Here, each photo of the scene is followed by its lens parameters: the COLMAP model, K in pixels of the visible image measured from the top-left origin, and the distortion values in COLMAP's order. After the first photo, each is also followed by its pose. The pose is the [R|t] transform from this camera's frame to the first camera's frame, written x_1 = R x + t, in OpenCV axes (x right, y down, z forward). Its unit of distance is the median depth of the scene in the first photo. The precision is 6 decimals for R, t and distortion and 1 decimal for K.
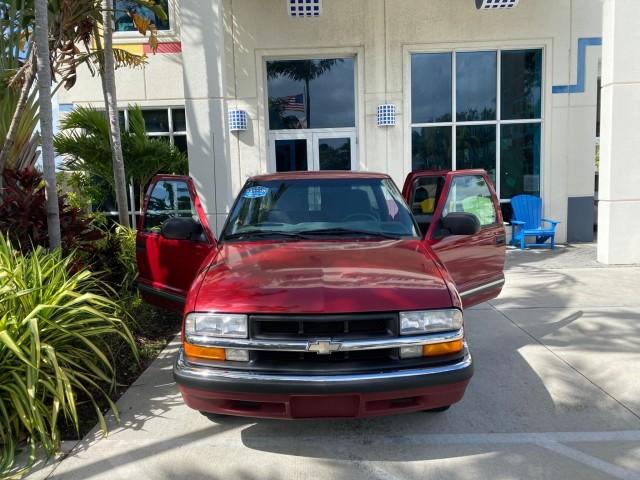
lens RADIAL K [[496.8, 0, 318.1], [0, 496.8, 238.5], [0, 0, 1]] dist [0.027345, -0.024251]
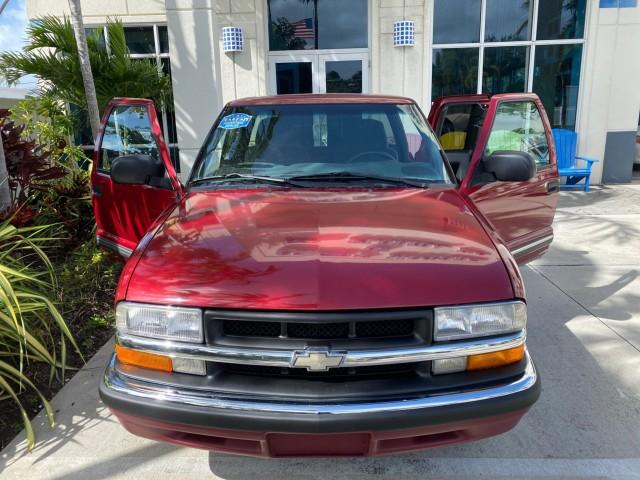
lens RADIAL K [[496.8, 0, 316.3], [0, 496.8, 241.8], [0, 0, 1]] dist [0.027345, -0.024251]
pose [[0.999759, 0.010179, -0.019425, 0.007496], [-0.007457, 0.990767, 0.135373, -0.009158], [0.020624, -0.135196, 0.990604, 0.133115]]
